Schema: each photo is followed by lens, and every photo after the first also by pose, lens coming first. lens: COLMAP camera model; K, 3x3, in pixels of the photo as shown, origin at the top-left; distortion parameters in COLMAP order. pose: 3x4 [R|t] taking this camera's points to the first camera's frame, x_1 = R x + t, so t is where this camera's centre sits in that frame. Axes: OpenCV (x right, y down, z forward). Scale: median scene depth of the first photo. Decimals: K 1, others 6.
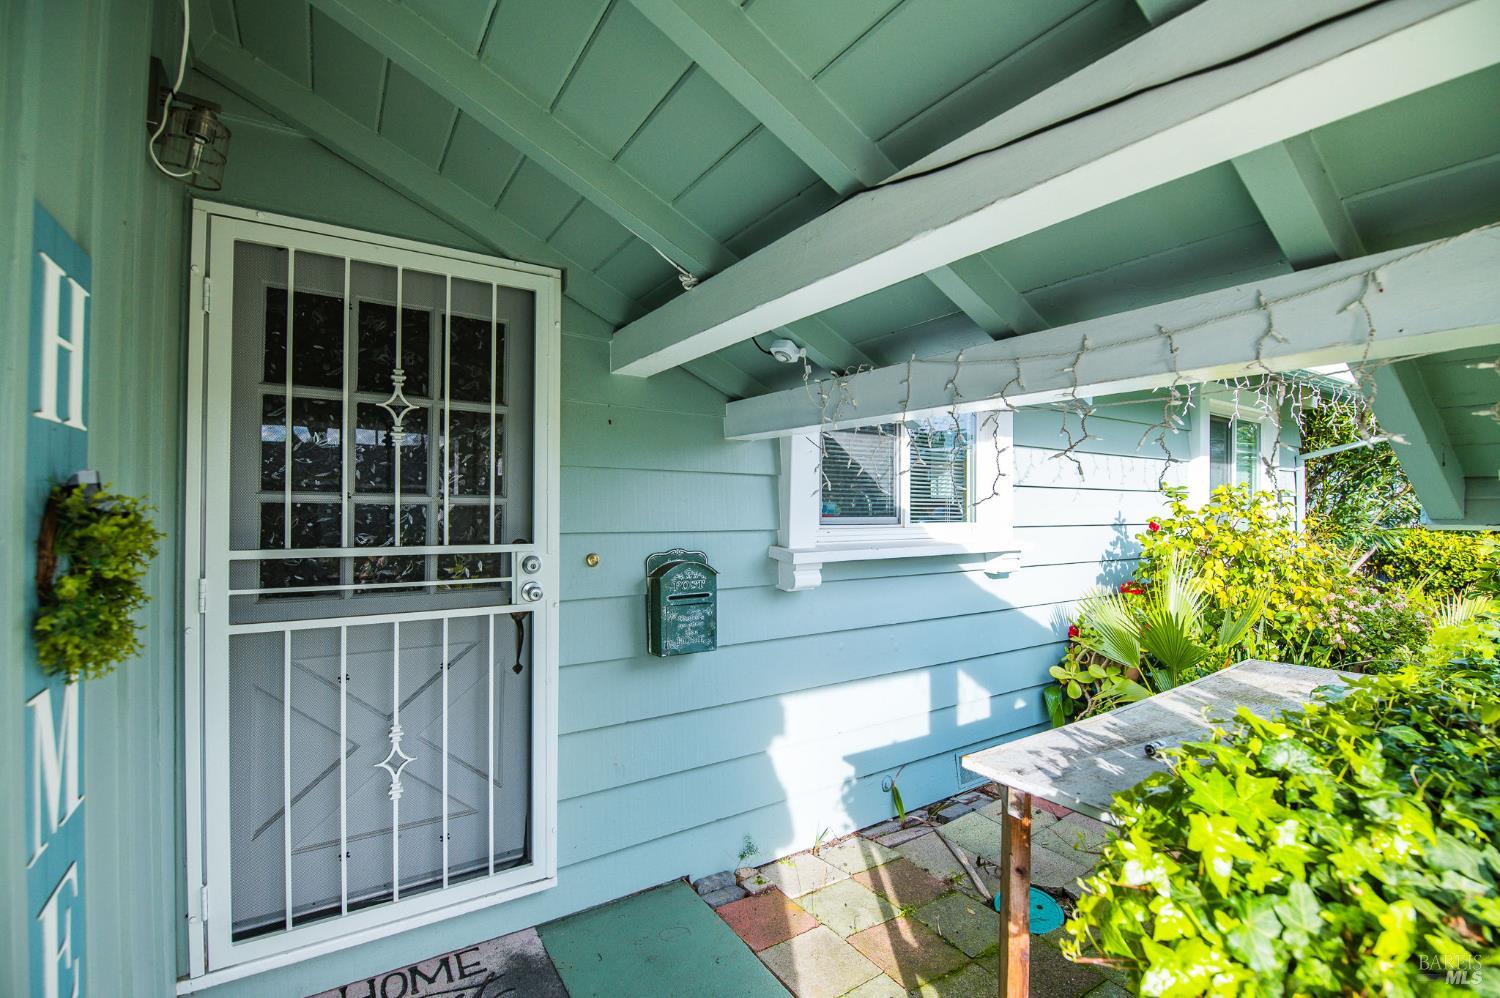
lens RADIAL K [[693.5, 0, 765.7], [0, 693.5, 501.7], [0, 0, 1]] dist [-0.010489, -0.007660]
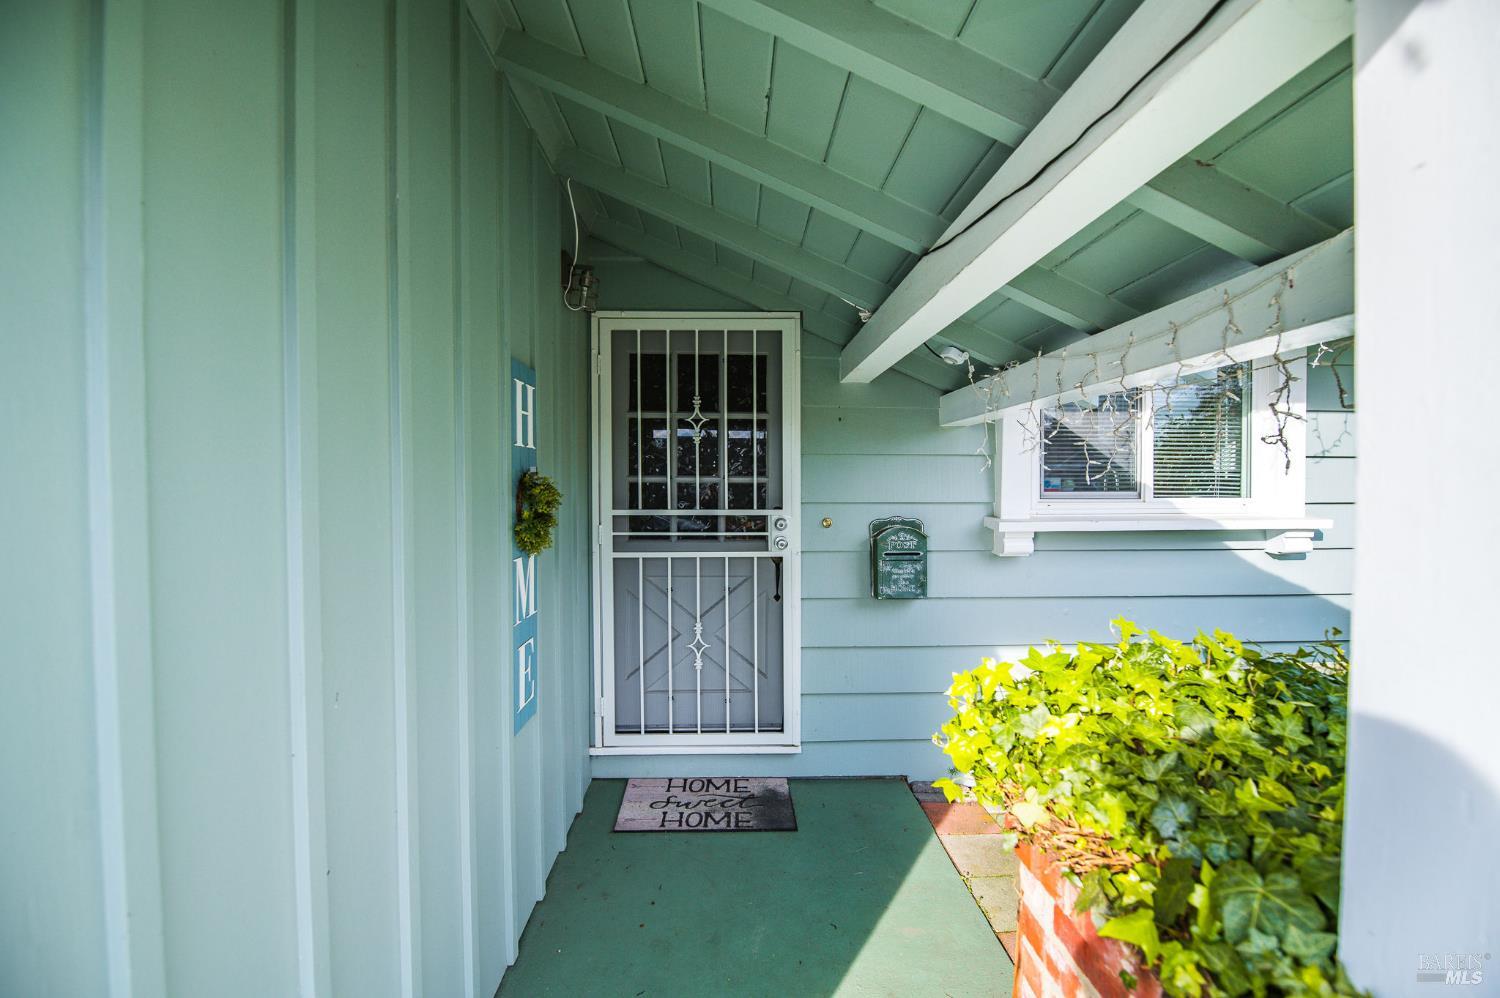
lens RADIAL K [[693.5, 0, 721.4], [0, 693.5, 508.0], [0, 0, 1]] dist [-0.010489, -0.007660]
pose [[0.829715, 0.009471, -0.558107, 0.373841], [0.009918, 0.999448, 0.031706, 0.011849], [0.558100, -0.031842, 0.829163, -0.265703]]
